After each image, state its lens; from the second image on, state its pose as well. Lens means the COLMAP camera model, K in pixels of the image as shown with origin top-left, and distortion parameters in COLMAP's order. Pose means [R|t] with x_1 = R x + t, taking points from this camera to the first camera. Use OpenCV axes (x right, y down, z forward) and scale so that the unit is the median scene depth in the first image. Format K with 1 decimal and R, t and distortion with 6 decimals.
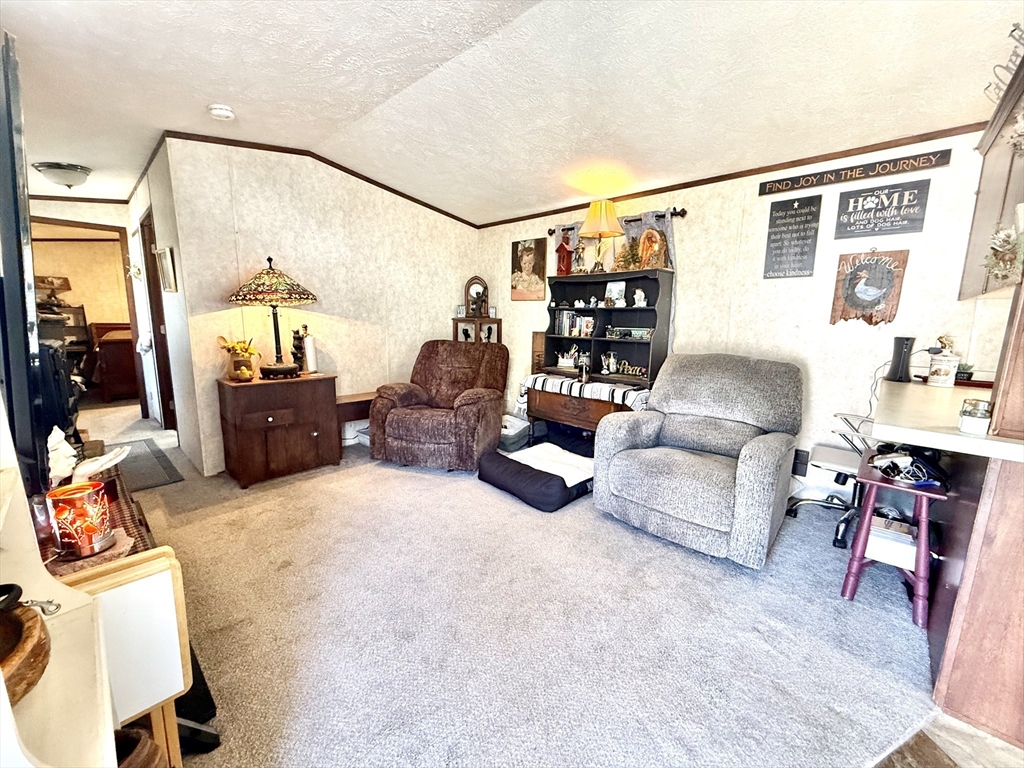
lens RADIAL K [[406.1, 0, 511.8], [0, 406.1, 385.3], [0, 0, 1]] dist [0.003062, 0.000019]
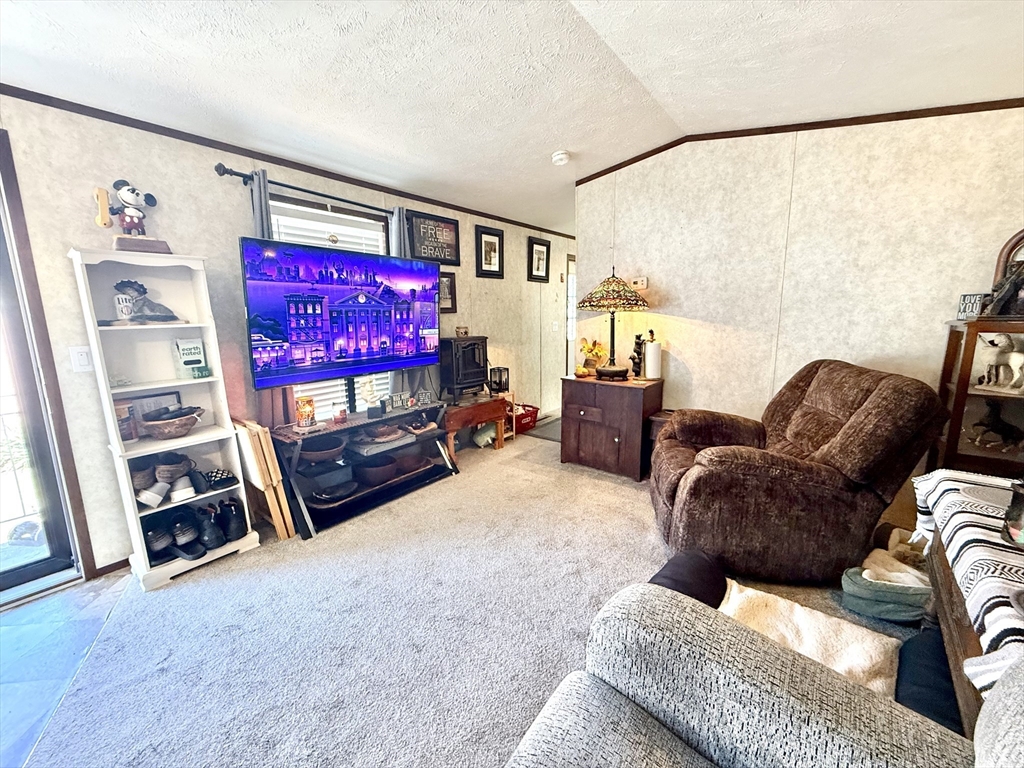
lens RADIAL K [[406.1, 0, 510.9], [0, 406.1, 383.5], [0, 0, 1]] dist [0.003062, 0.000019]
pose [[0.080852, 0.151982, -0.985071, 0.422082], [-0.153410, 0.978428, 0.138365, -0.105388], [0.984849, 0.139932, 0.102424, 0.587102]]
